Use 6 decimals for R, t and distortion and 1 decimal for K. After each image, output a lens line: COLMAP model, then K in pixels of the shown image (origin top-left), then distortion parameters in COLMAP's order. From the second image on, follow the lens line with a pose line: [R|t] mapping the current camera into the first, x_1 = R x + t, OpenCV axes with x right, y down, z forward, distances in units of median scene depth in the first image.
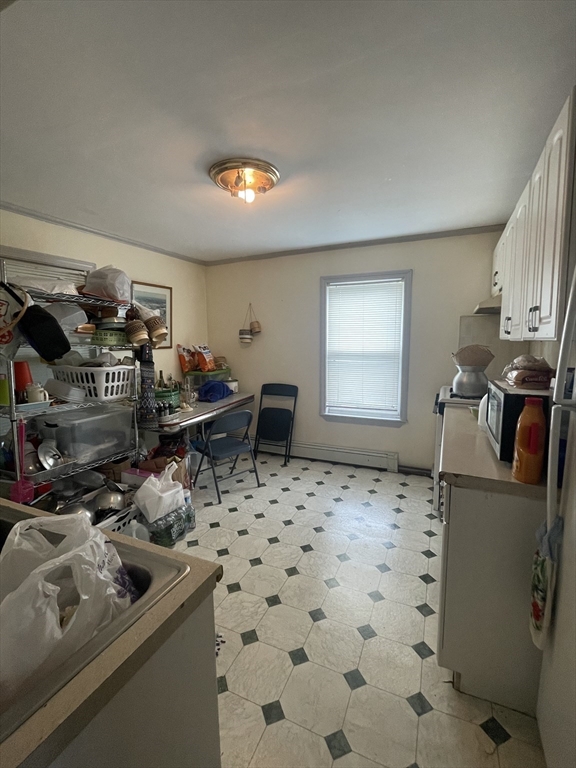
lens RADIAL K [[337.1, 0, 288.0], [0, 337.1, 384.0], [0, 0, 1]] dist [-0.002881, -0.000660]
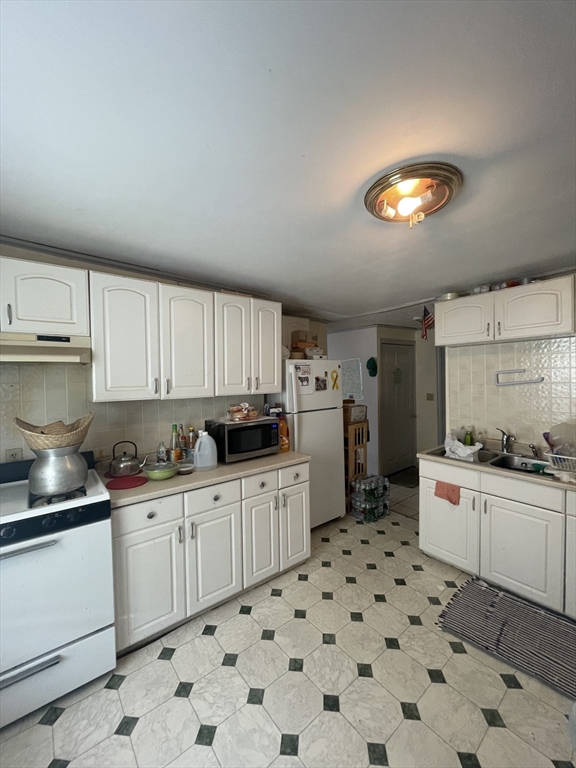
lens RADIAL K [[314.0, 0, 288.0], [0, 314.0, 384.0], [0, 0, 1]] dist [-0.002342, -0.000499]
pose [[-0.895358, 0.008360, 0.445268, -0.195040], [0.079870, 0.986628, 0.142080, -0.320585], [-0.438126, 0.162776, -0.884053, 1.875801]]
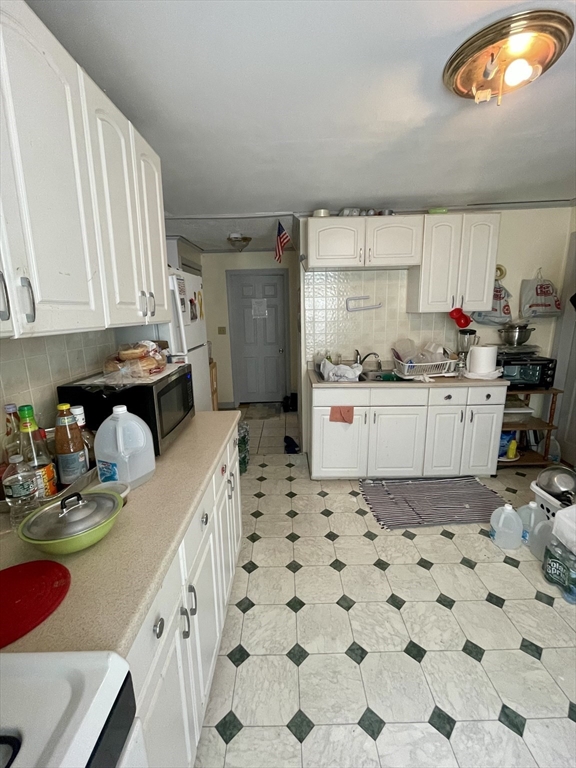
lens RADIAL K [[337.1, 0, 288.0], [0, 337.1, 384.0], [0, 0, 1]] dist [-0.002881, -0.000660]
pose [[-0.903477, 0.110073, -0.414263, 0.601684], [-0.038184, 0.941954, 0.333562, -0.238728], [0.426933, 0.317184, -0.846831, 1.594231]]
